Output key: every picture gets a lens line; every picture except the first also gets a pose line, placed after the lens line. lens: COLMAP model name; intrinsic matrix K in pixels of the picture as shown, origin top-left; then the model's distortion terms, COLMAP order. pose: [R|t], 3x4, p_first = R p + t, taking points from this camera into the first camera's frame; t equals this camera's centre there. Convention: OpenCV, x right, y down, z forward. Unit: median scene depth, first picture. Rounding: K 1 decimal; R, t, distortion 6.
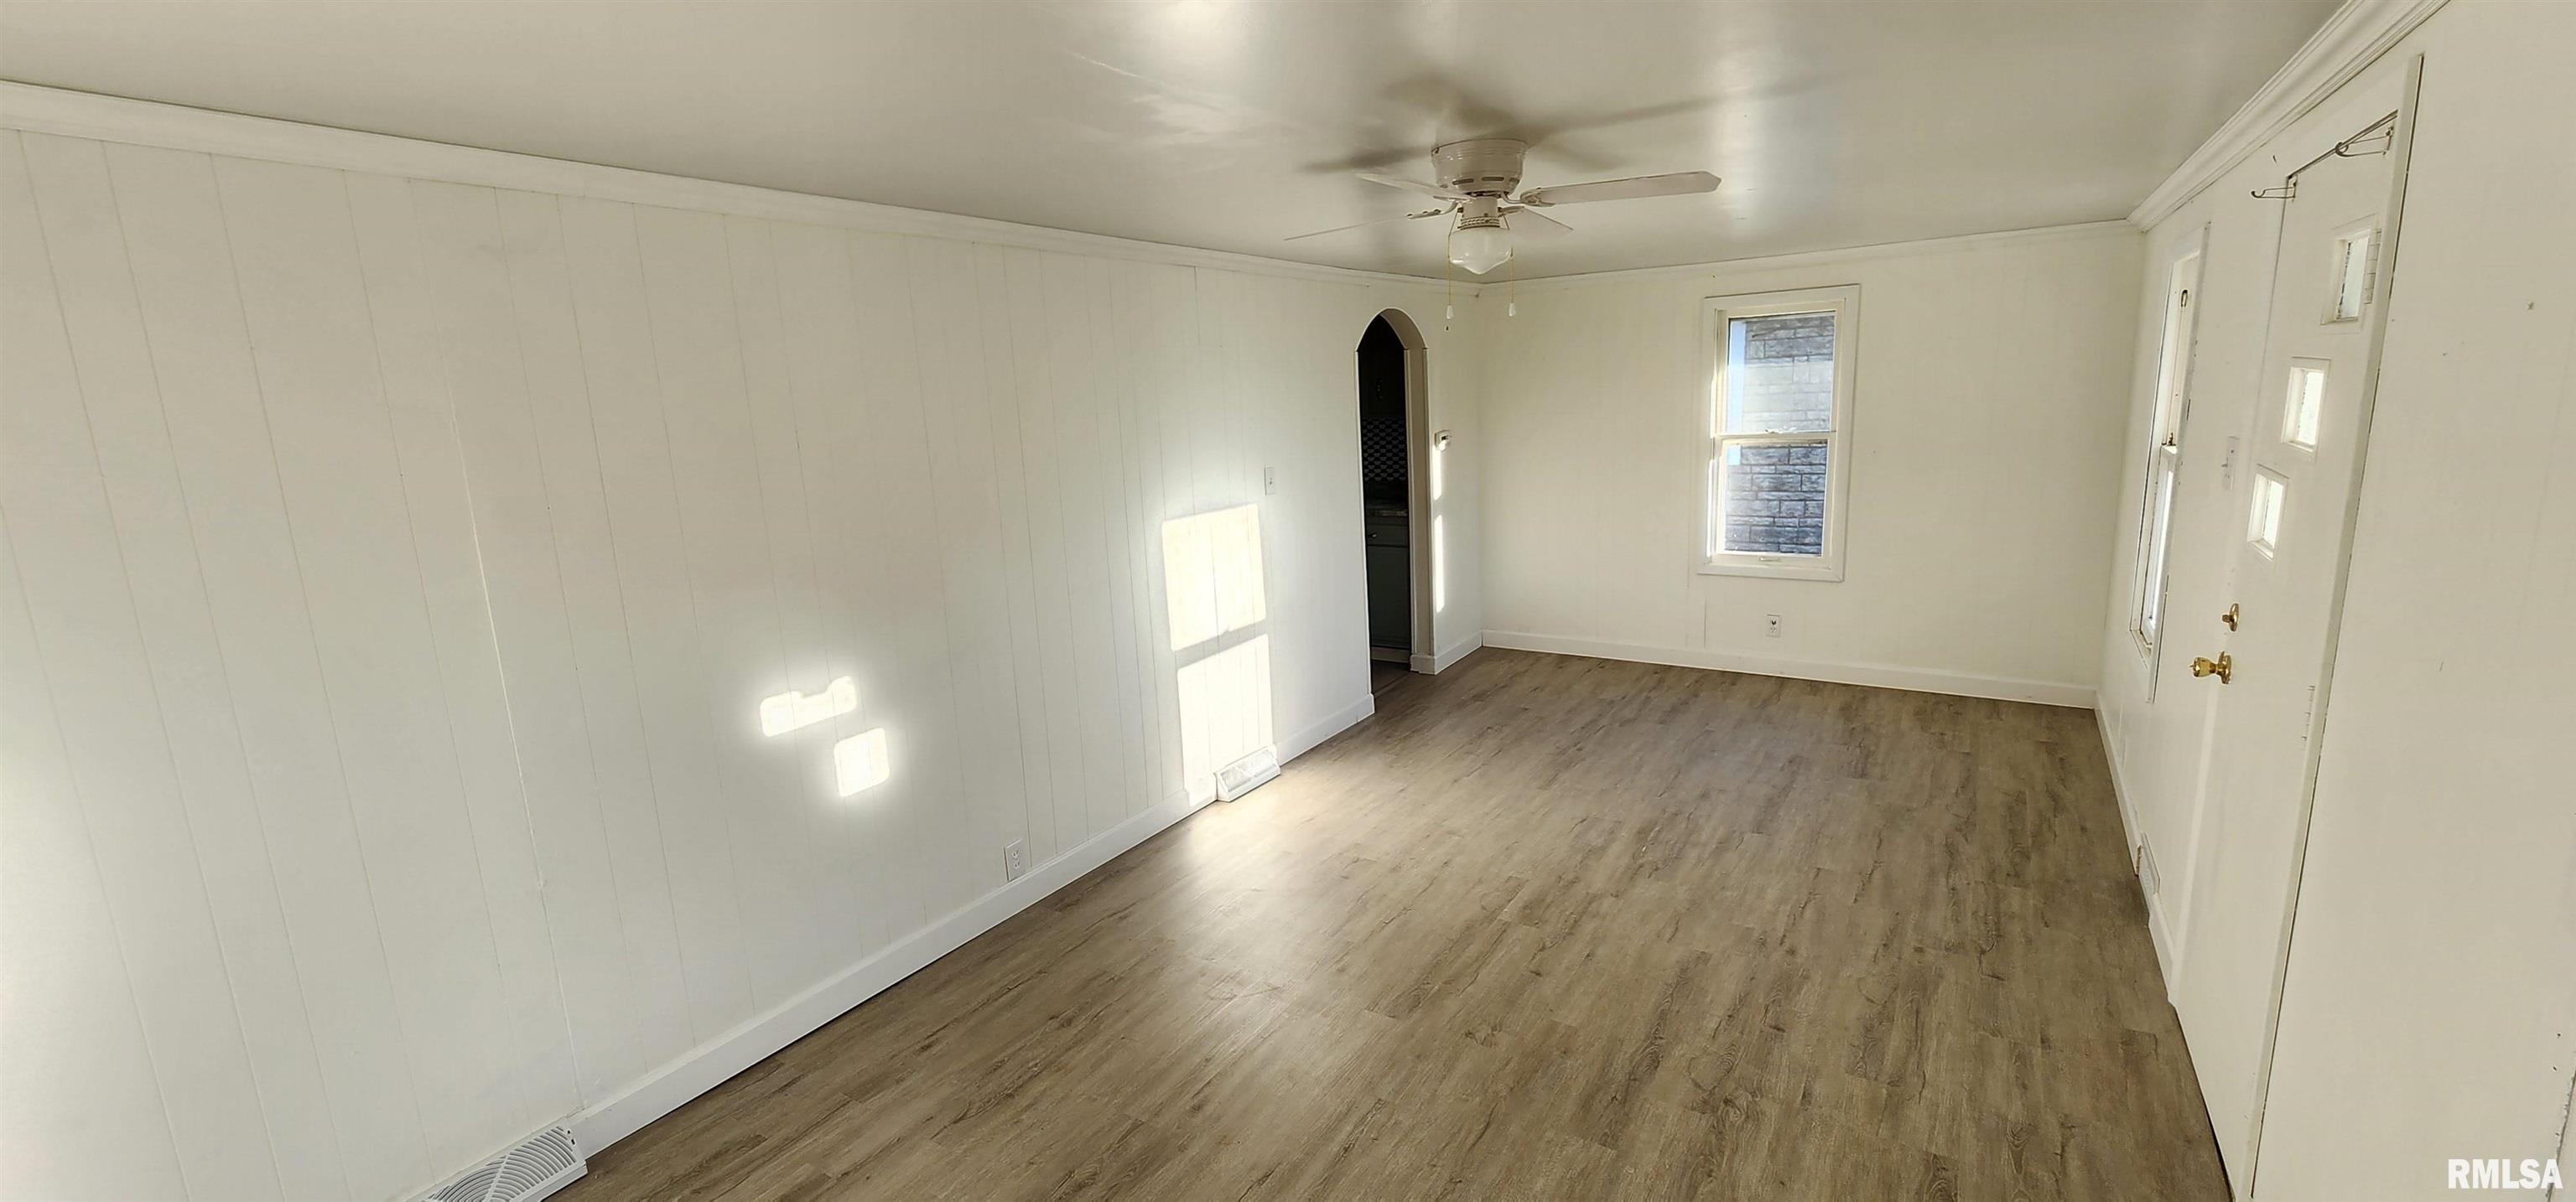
lens RADIAL K [[1057.3, 0, 1271.3], [0, 1057.3, 602.9], [0, 0, 1]] dist [-0.001653, -0.001534]
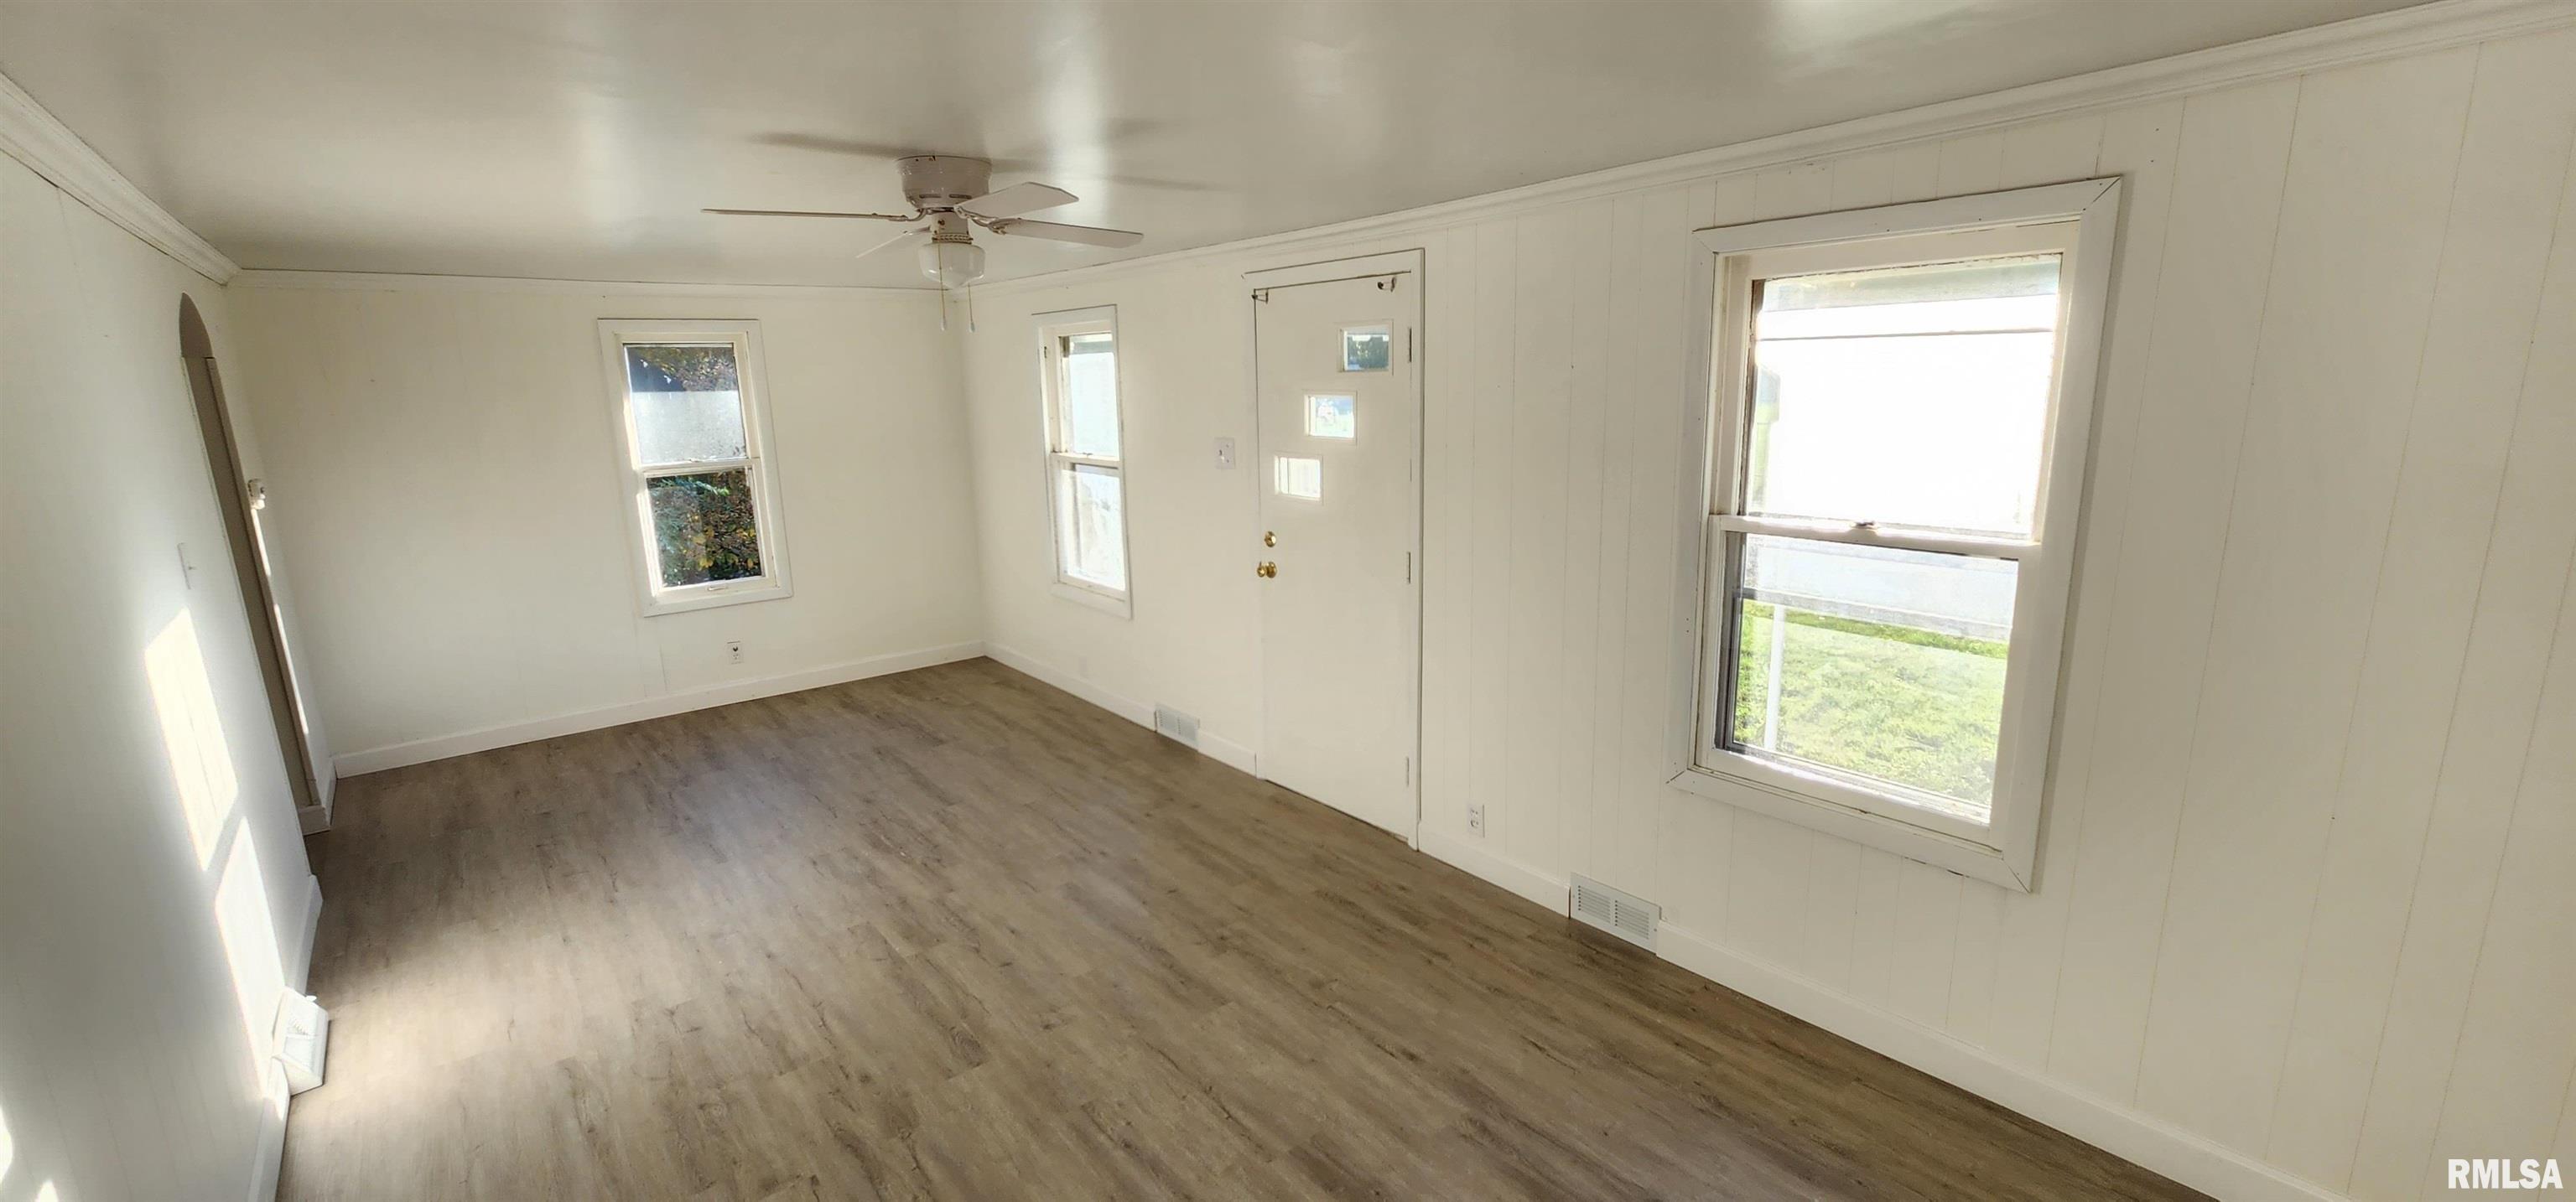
lens RADIAL K [[1057.3, 0, 1285.2], [0, 1057.3, 603.4], [0, 0, 1]] dist [-0.001653, -0.001534]
pose [[0.286755, -0.164562, 0.943764, -0.482319], [0.199971, 0.973717, 0.109025, -0.044250], [-0.936901, 0.157462, 0.312126, 0.293829]]
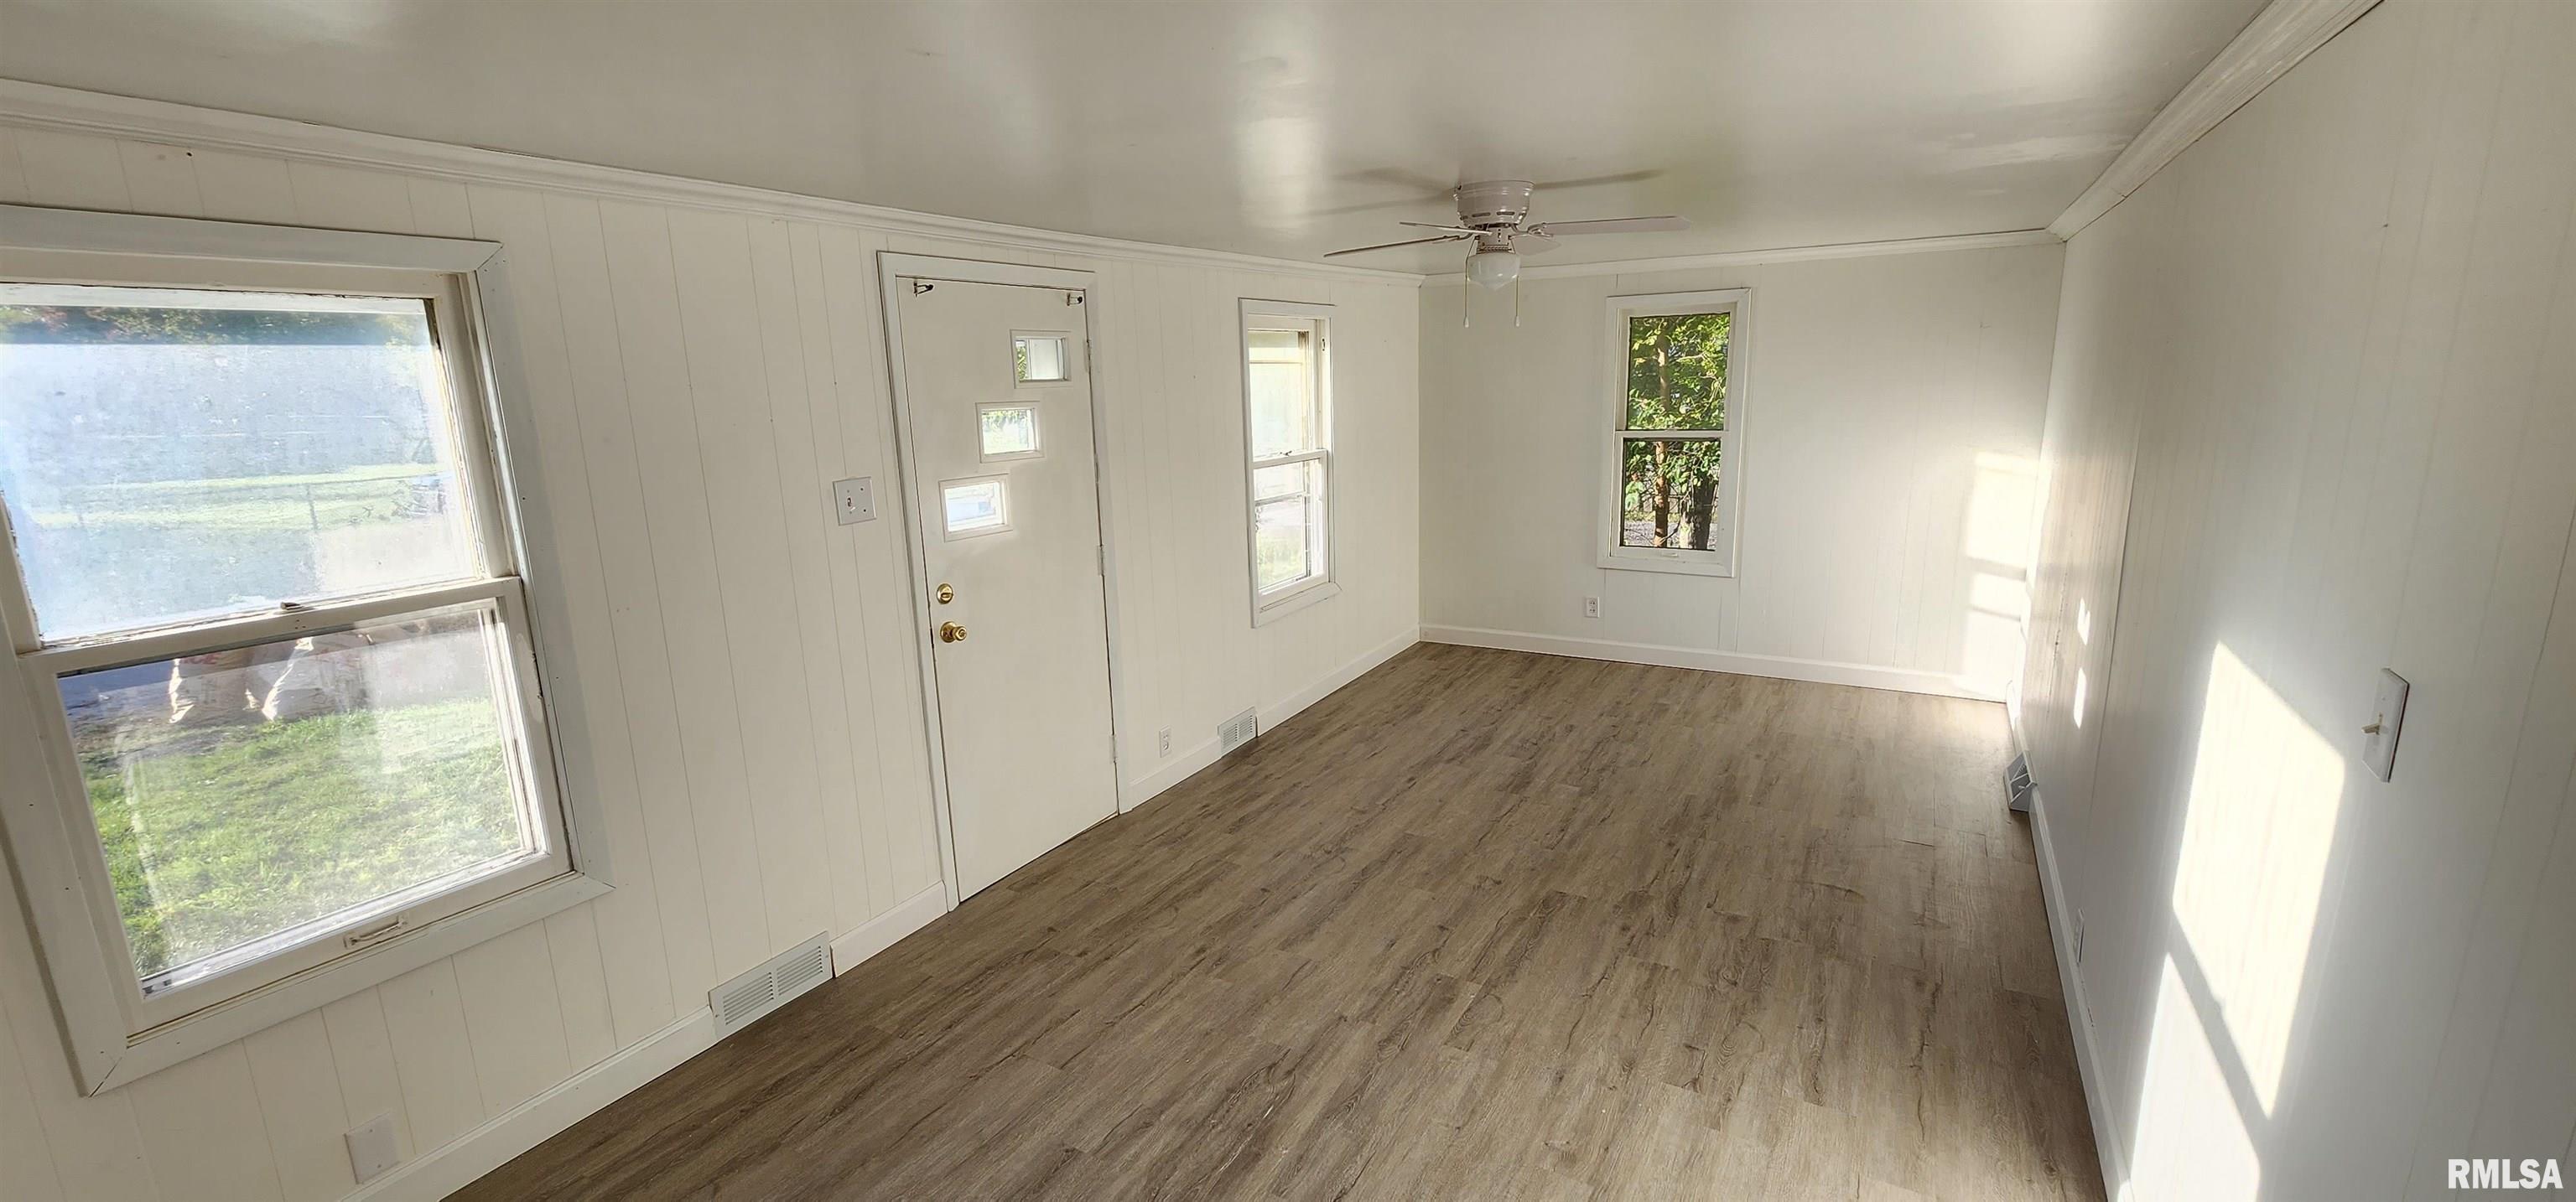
lens RADIAL K [[1057.3, 0, 1292.3], [0, 1057.3, 600.8], [0, 0, 1]] dist [-0.001653, -0.001534]
pose [[-0.995088, 0.088245, -0.044862, 0.344860], [0.062831, 0.913203, 0.402632, -0.328941], [0.076498, 0.397836, -0.914262, 1.501918]]
